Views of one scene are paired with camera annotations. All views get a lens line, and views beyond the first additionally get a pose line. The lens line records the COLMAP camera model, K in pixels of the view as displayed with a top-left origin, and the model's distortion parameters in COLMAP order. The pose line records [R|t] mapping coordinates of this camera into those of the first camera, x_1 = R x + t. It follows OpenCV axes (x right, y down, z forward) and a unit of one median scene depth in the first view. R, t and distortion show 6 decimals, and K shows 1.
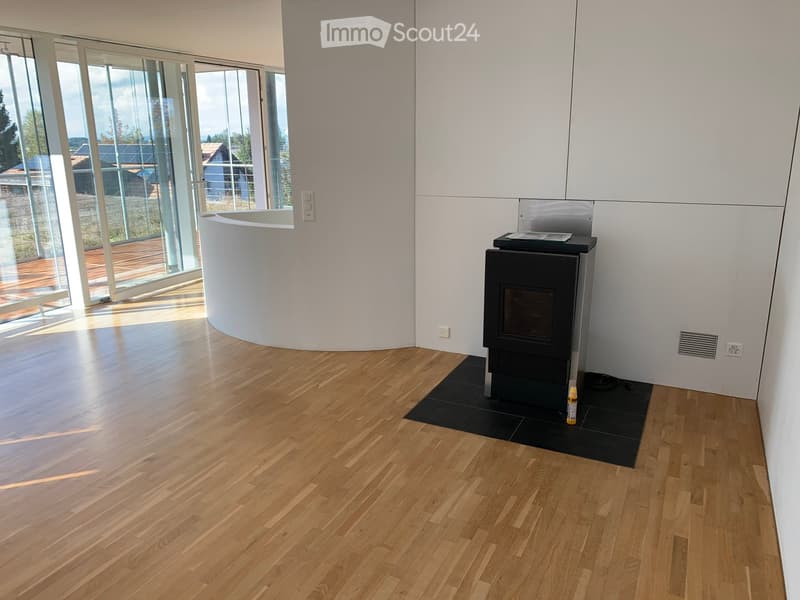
lens RADIAL K [[610.6, 0, 400.0], [0, 610.6, 300.0], [0, 0, 1]] dist [0.052310, -0.055407]
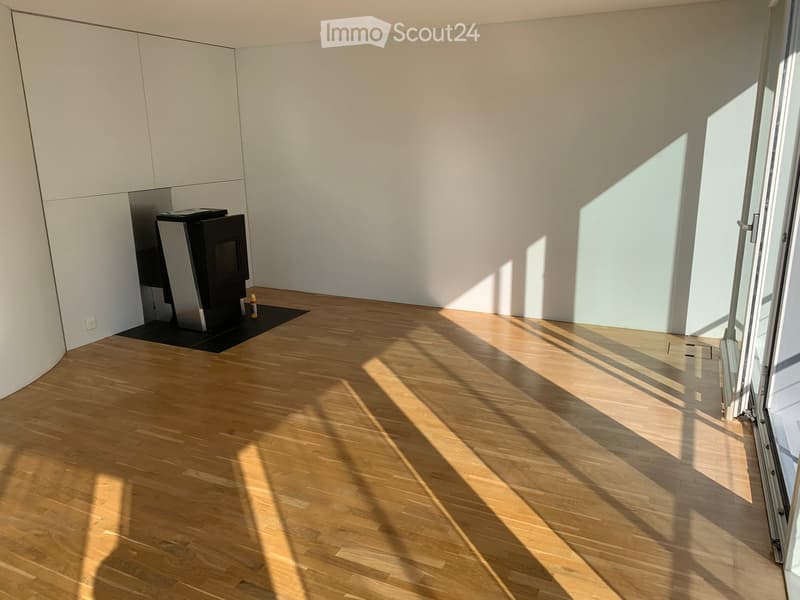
lens RADIAL K [[610.6, 0, 400.0], [0, 610.6, 300.0], [0, 0, 1]] dist [0.052310, -0.055407]
pose [[-0.021755, -0.249576, 0.968111, -0.736865], [0.278178, 0.928589, 0.245639, -0.076578], [-0.960283, 0.274651, 0.049225, 0.308241]]
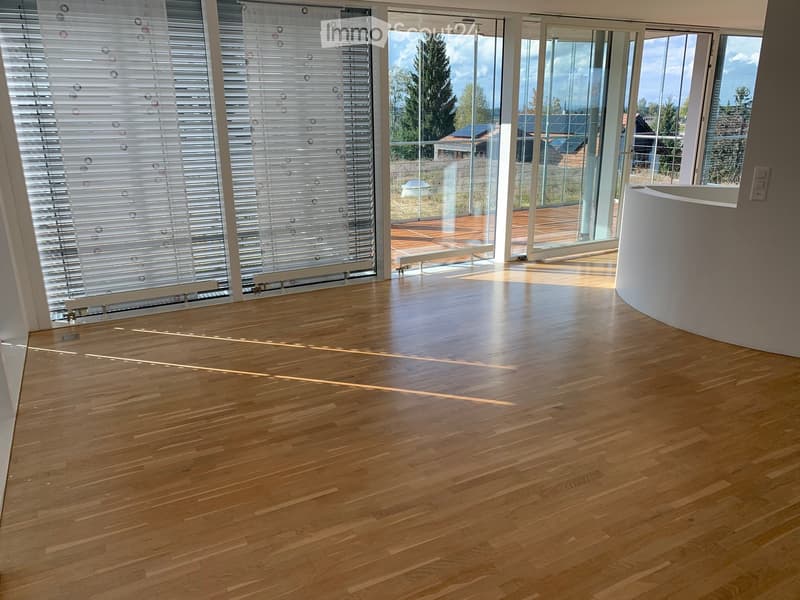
lens RADIAL K [[610.6, 0, 400.0], [0, 610.6, 300.0], [0, 0, 1]] dist [0.052310, -0.055407]
pose [[0.810471, 0.177233, -0.558323, -0.031407], [-0.152062, 0.984112, 0.091658, 0.007240], [0.565698, 0.010614, 0.824545, -0.029040]]
